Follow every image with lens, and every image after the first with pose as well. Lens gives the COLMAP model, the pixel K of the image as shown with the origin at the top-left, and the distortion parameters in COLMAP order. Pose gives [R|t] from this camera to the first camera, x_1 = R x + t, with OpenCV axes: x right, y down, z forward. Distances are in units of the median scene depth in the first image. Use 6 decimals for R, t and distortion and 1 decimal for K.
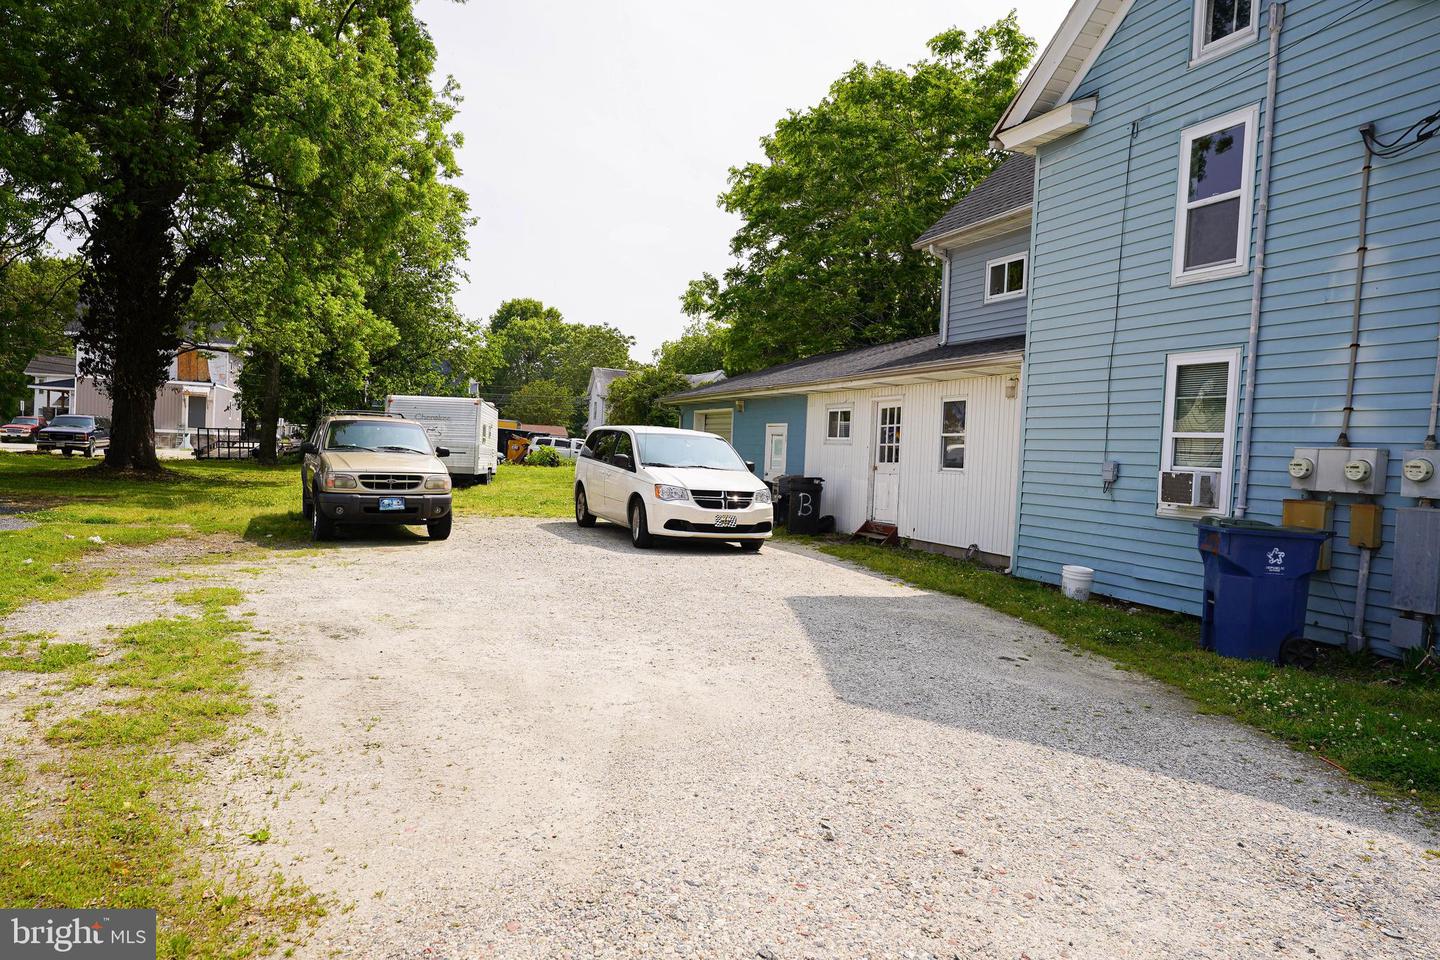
lens RADIAL K [[941.6, 0, 720.0], [0, 941.6, 480.0], [0, 0, 1]] dist [0.045450, -0.000122]
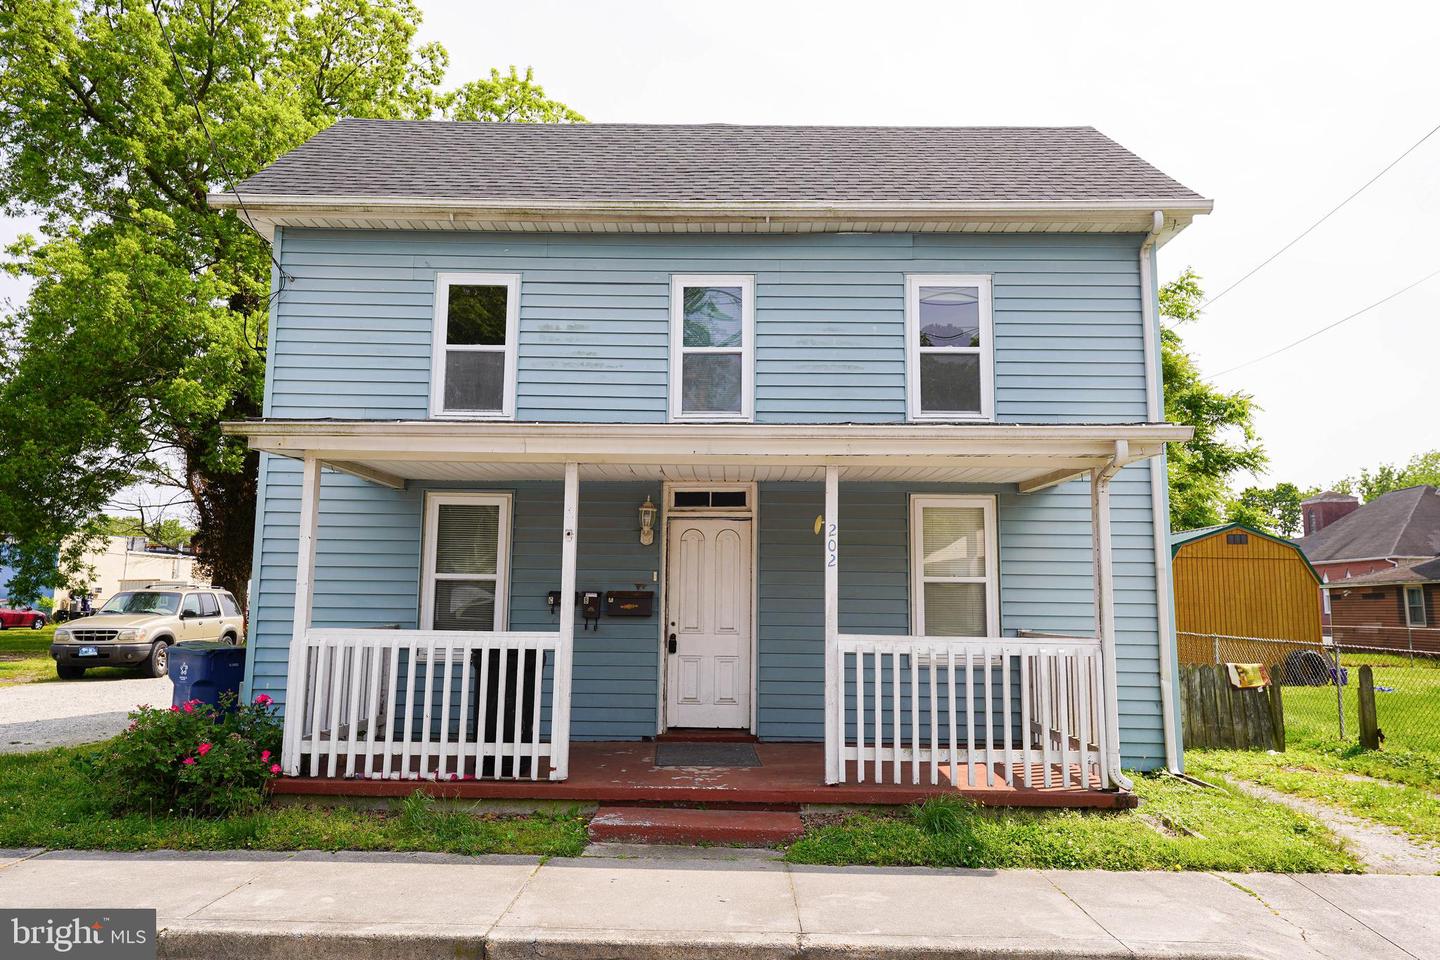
lens RADIAL K [[975.3, 0, 720.0], [0, 975.3, 480.0], [0, 0, 1]] dist [0.021411, 0.000774]
pose [[0.924568, -0.079720, -0.372584, 1.022116], [0.016085, 0.985161, -0.170875, 0.037420], [0.380677, 0.151993, 0.912131, -0.008689]]
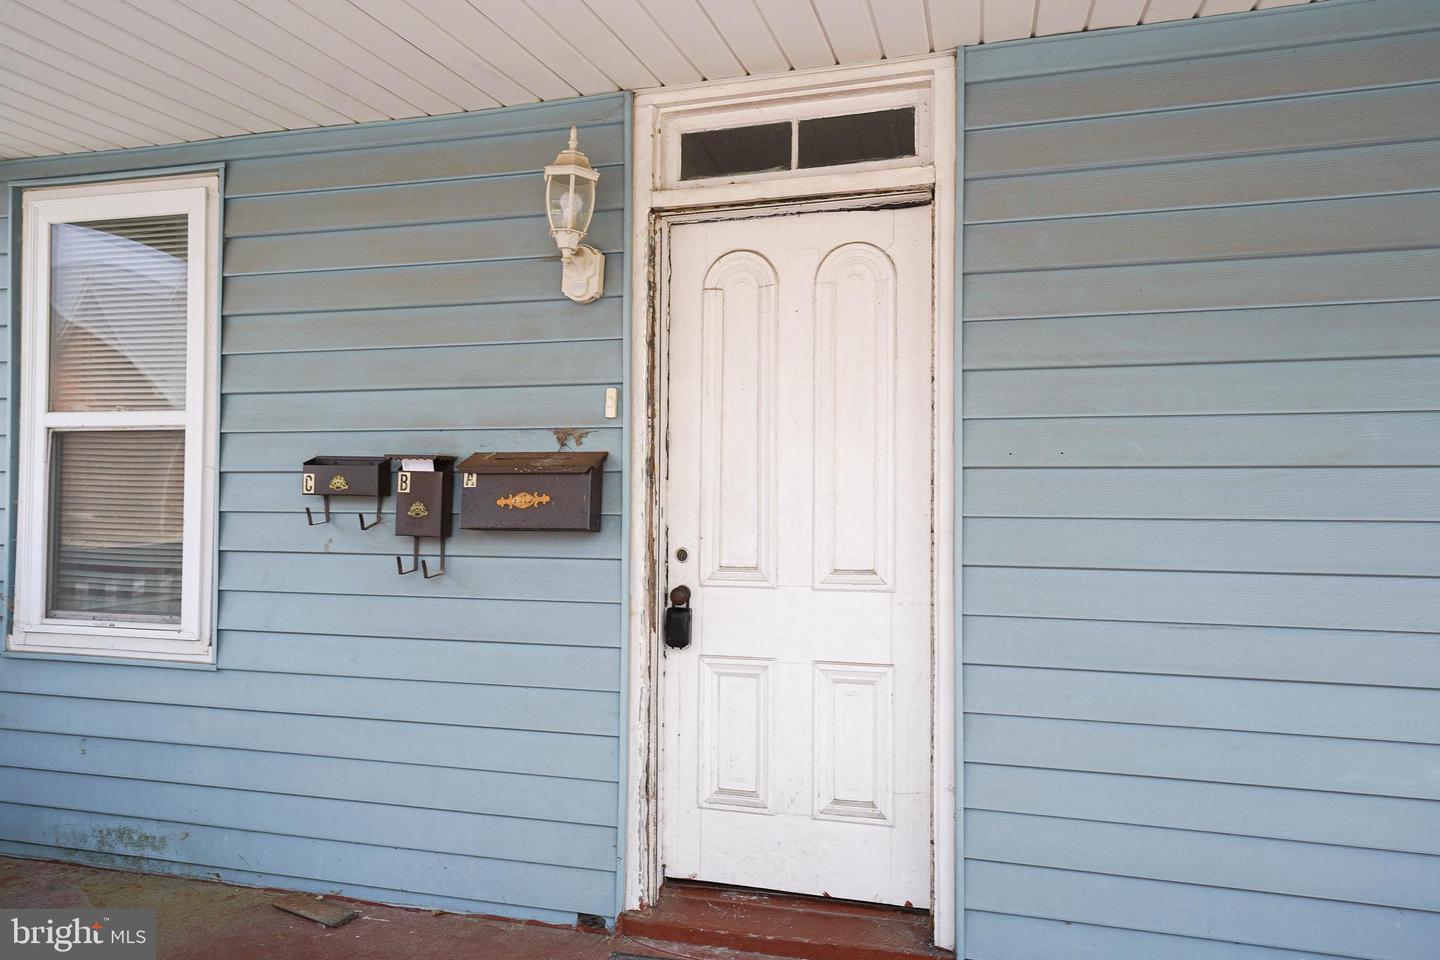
lens RADIAL K [[963.6, 0, 720.0], [0, 963.6, 480.0], [0, 0, 1]] dist [0.015405, 0.001494]
pose [[0.796096, -0.050752, -0.603038, 0.854054], [0.010177, 0.997459, -0.070511, 0.016846], [0.605085, 0.049997, 0.794590, 0.483596]]
